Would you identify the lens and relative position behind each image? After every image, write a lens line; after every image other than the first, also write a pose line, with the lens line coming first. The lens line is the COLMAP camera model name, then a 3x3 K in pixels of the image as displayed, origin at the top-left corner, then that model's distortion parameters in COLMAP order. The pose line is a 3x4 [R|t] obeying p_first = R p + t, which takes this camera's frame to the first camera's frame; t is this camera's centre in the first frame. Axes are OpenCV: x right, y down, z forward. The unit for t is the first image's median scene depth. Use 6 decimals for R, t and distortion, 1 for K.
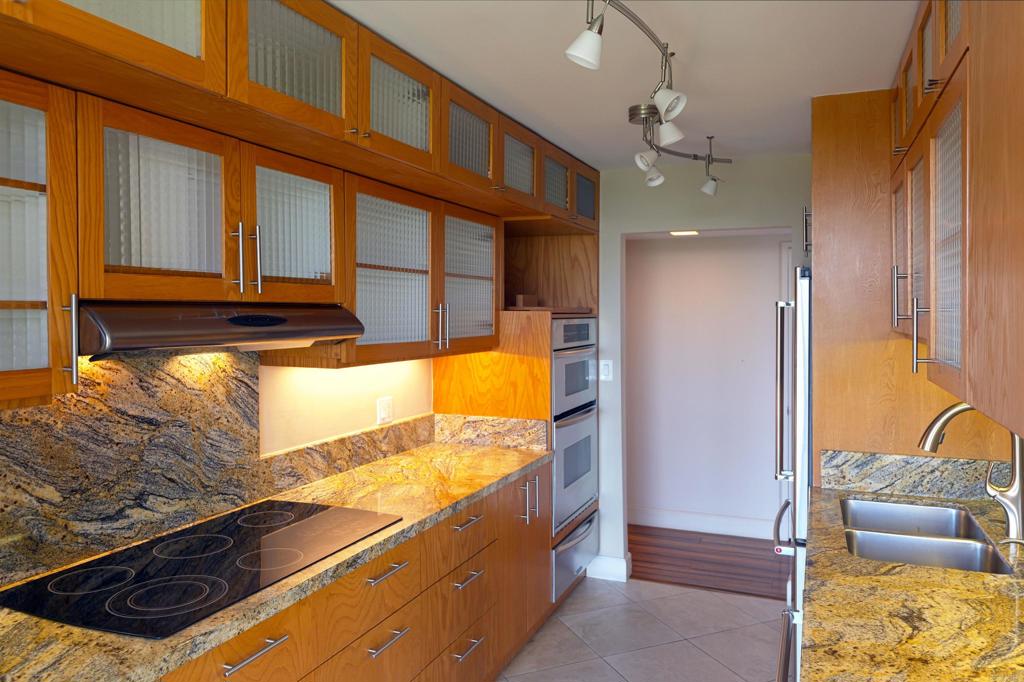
lens RADIAL K [[693.9, 0, 559.0], [0, 693.9, 328.0], [0, 0, 1]] dist [-0.000224, -0.000764]
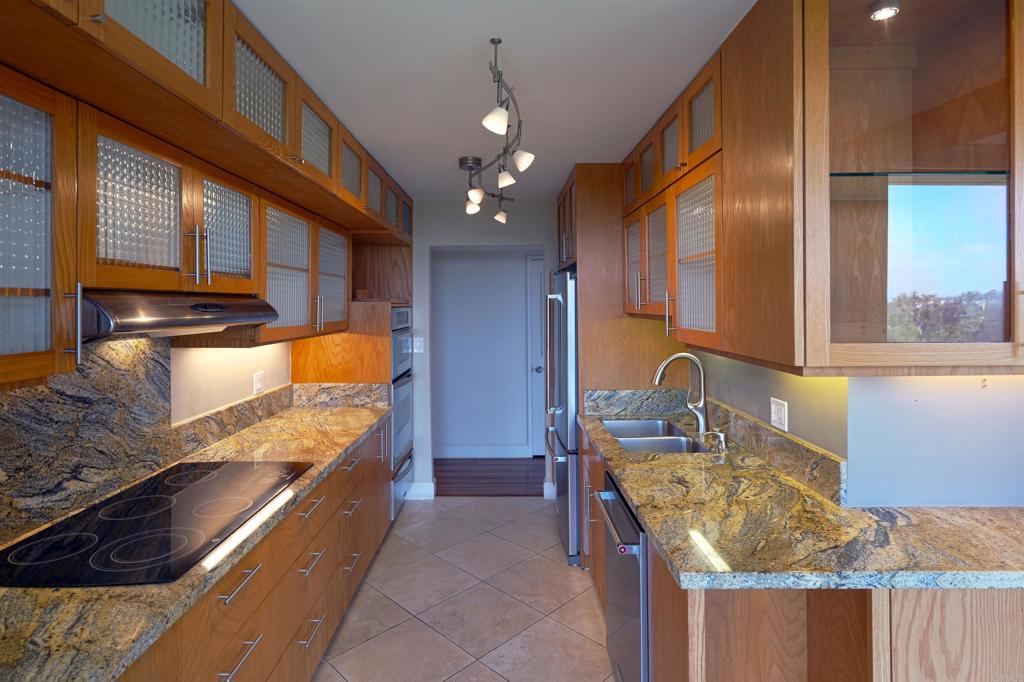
lens RADIAL K [[506.9, 0, 513.0], [0, 506.9, 306.3], [0, 0, 1]] dist [0.003705, -0.000601]
pose [[0.932750, -0.006149, 0.360471, -0.207189], [0.013568, 0.999745, -0.018053, 0.007714], [-0.360268, 0.021730, 0.932596, -0.002397]]
